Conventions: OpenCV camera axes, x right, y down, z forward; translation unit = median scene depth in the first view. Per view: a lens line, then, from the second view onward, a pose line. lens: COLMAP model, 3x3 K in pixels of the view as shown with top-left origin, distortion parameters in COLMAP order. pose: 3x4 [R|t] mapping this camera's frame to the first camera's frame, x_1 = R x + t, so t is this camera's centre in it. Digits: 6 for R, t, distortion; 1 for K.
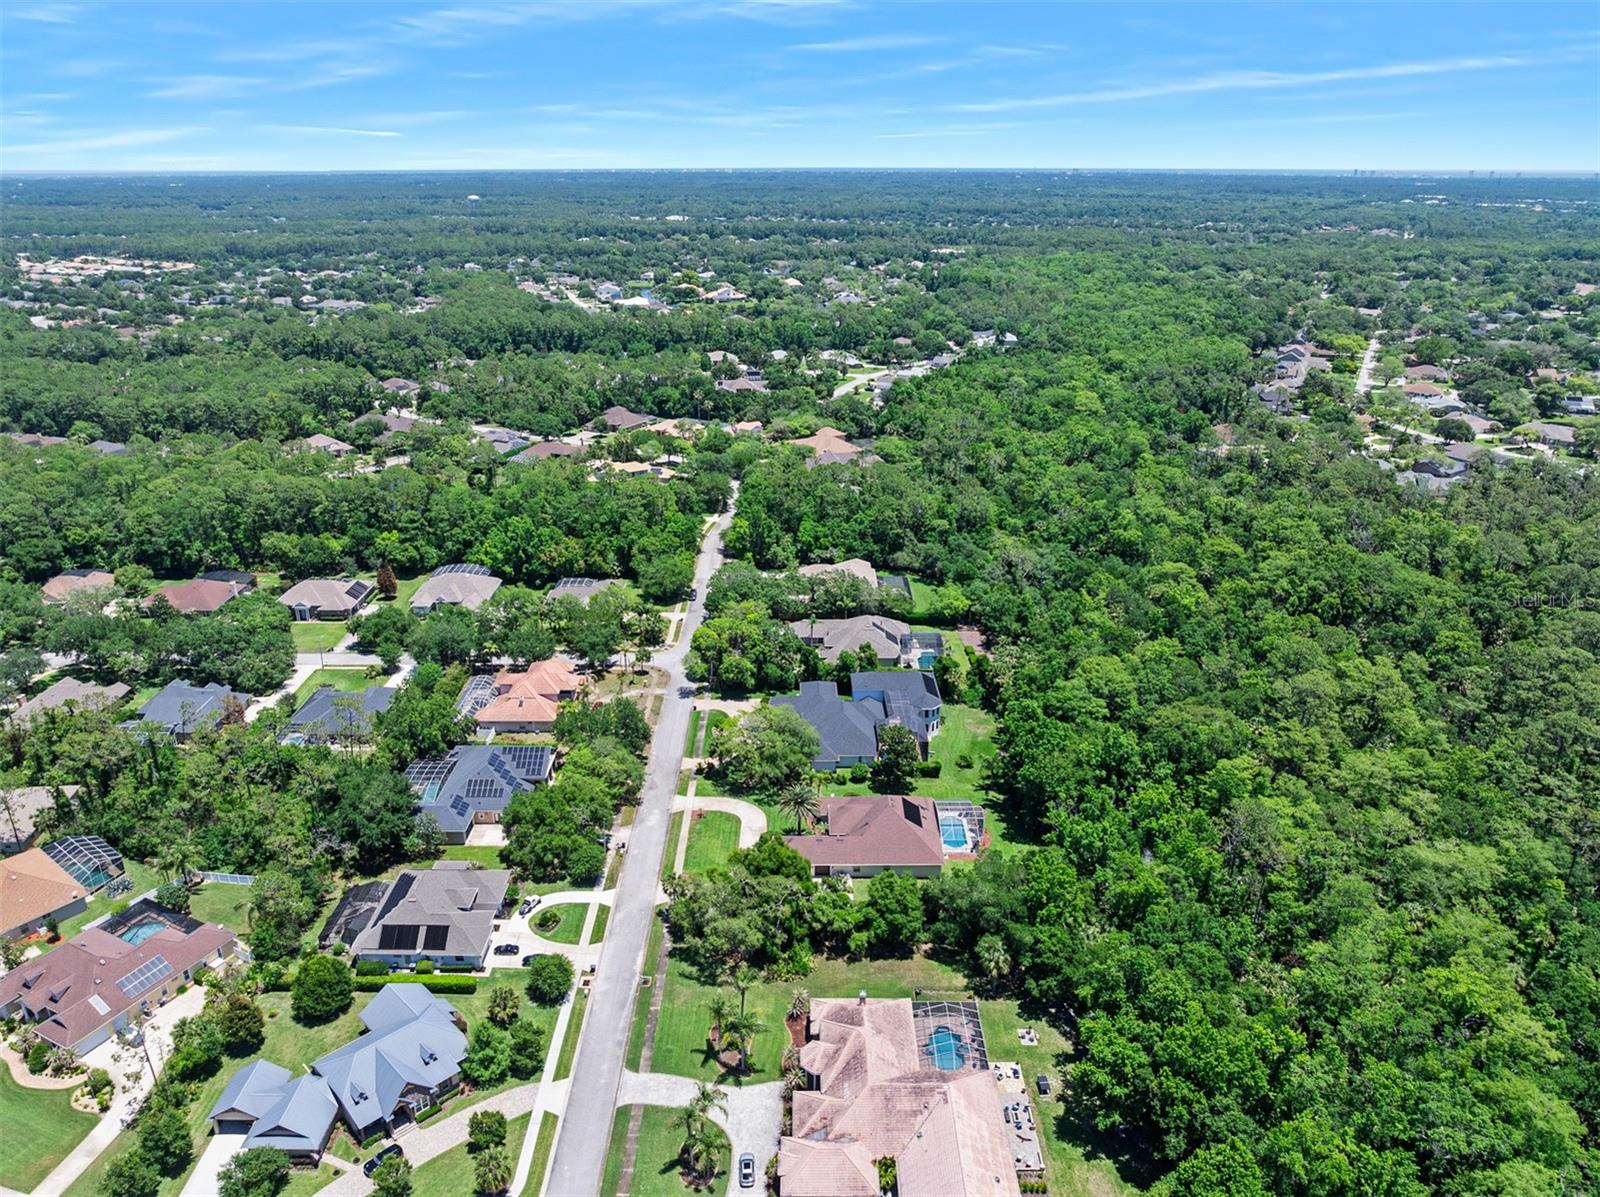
lens RADIAL K [[1117.4, 0, 804.8], [0, 1117.4, 593.2], [0, 0, 1]] dist [-0.036987, -0.001952]
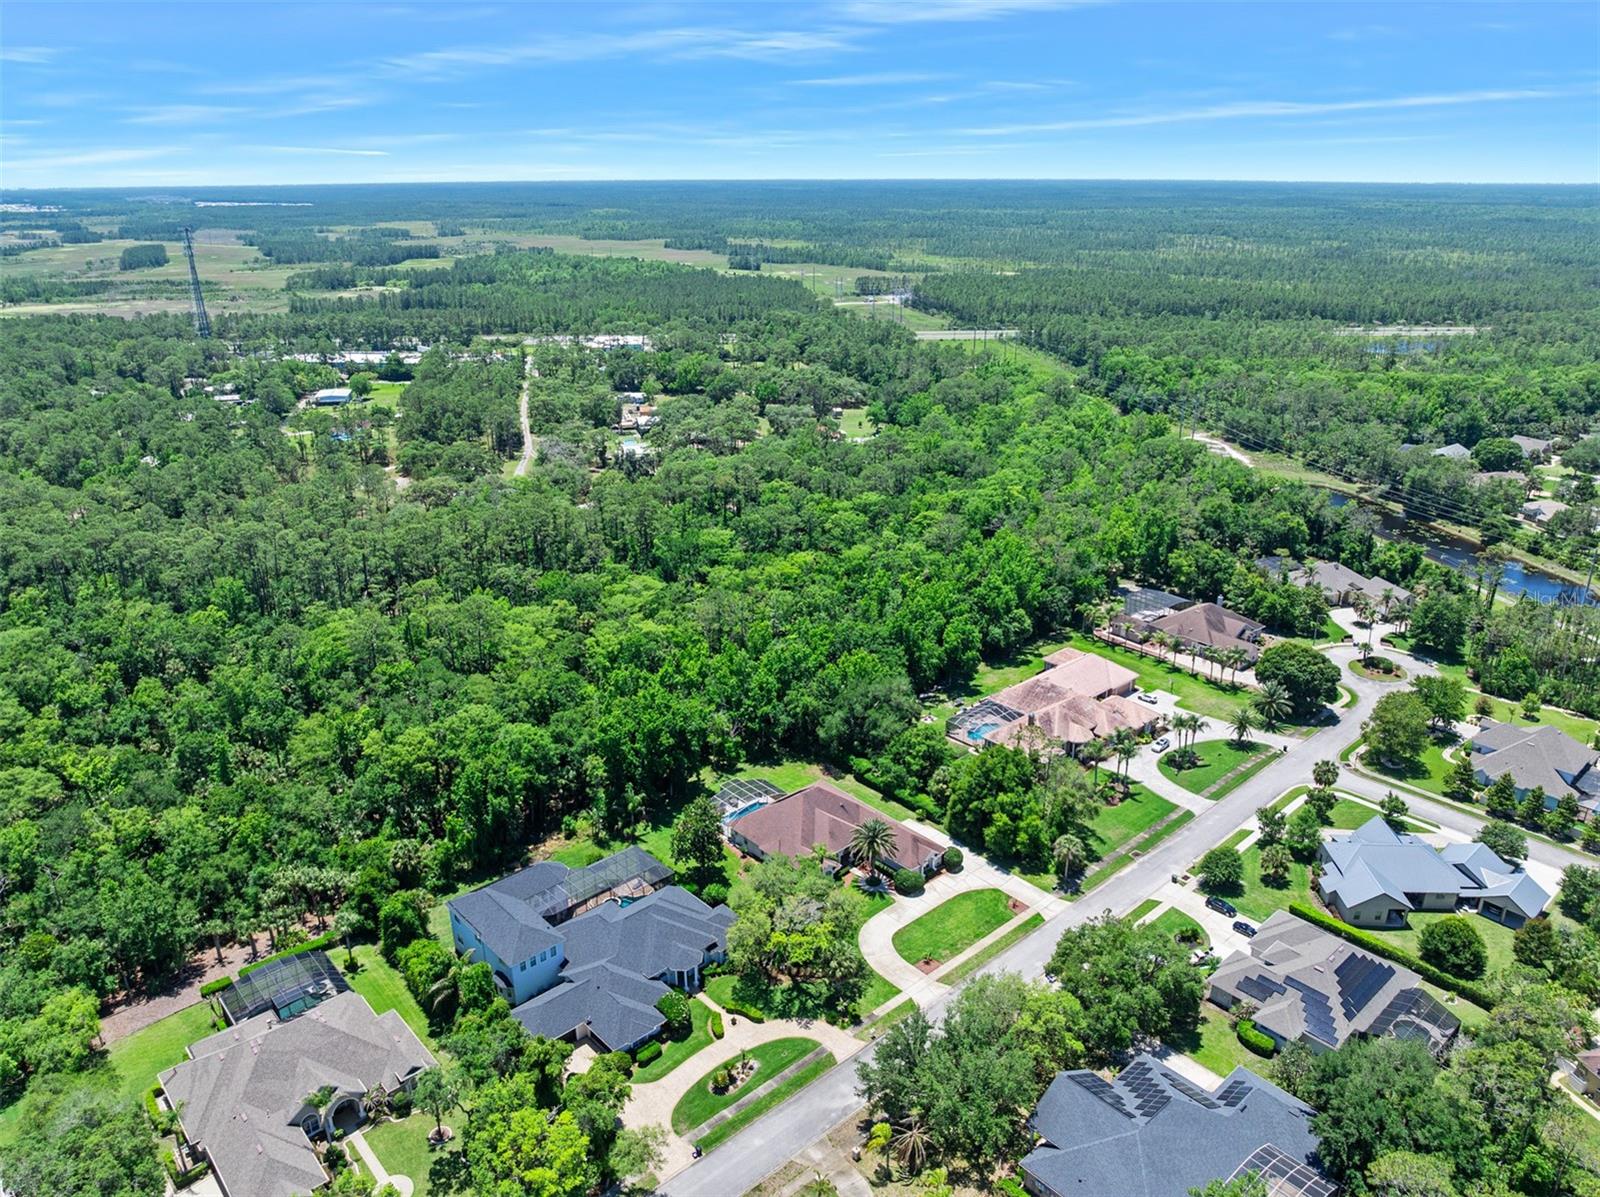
lens RADIAL K [[1117.4, 0, 806.4], [0, 1117.4, 601.6], [0, 0, 1]] dist [-0.036987, -0.001952]
pose [[-0.666413, -0.265168, 0.696835, -0.403074], [0.270168, 0.785218, 0.557173, -0.348059], [-0.694912, 0.559570, -0.451640, 1.025496]]
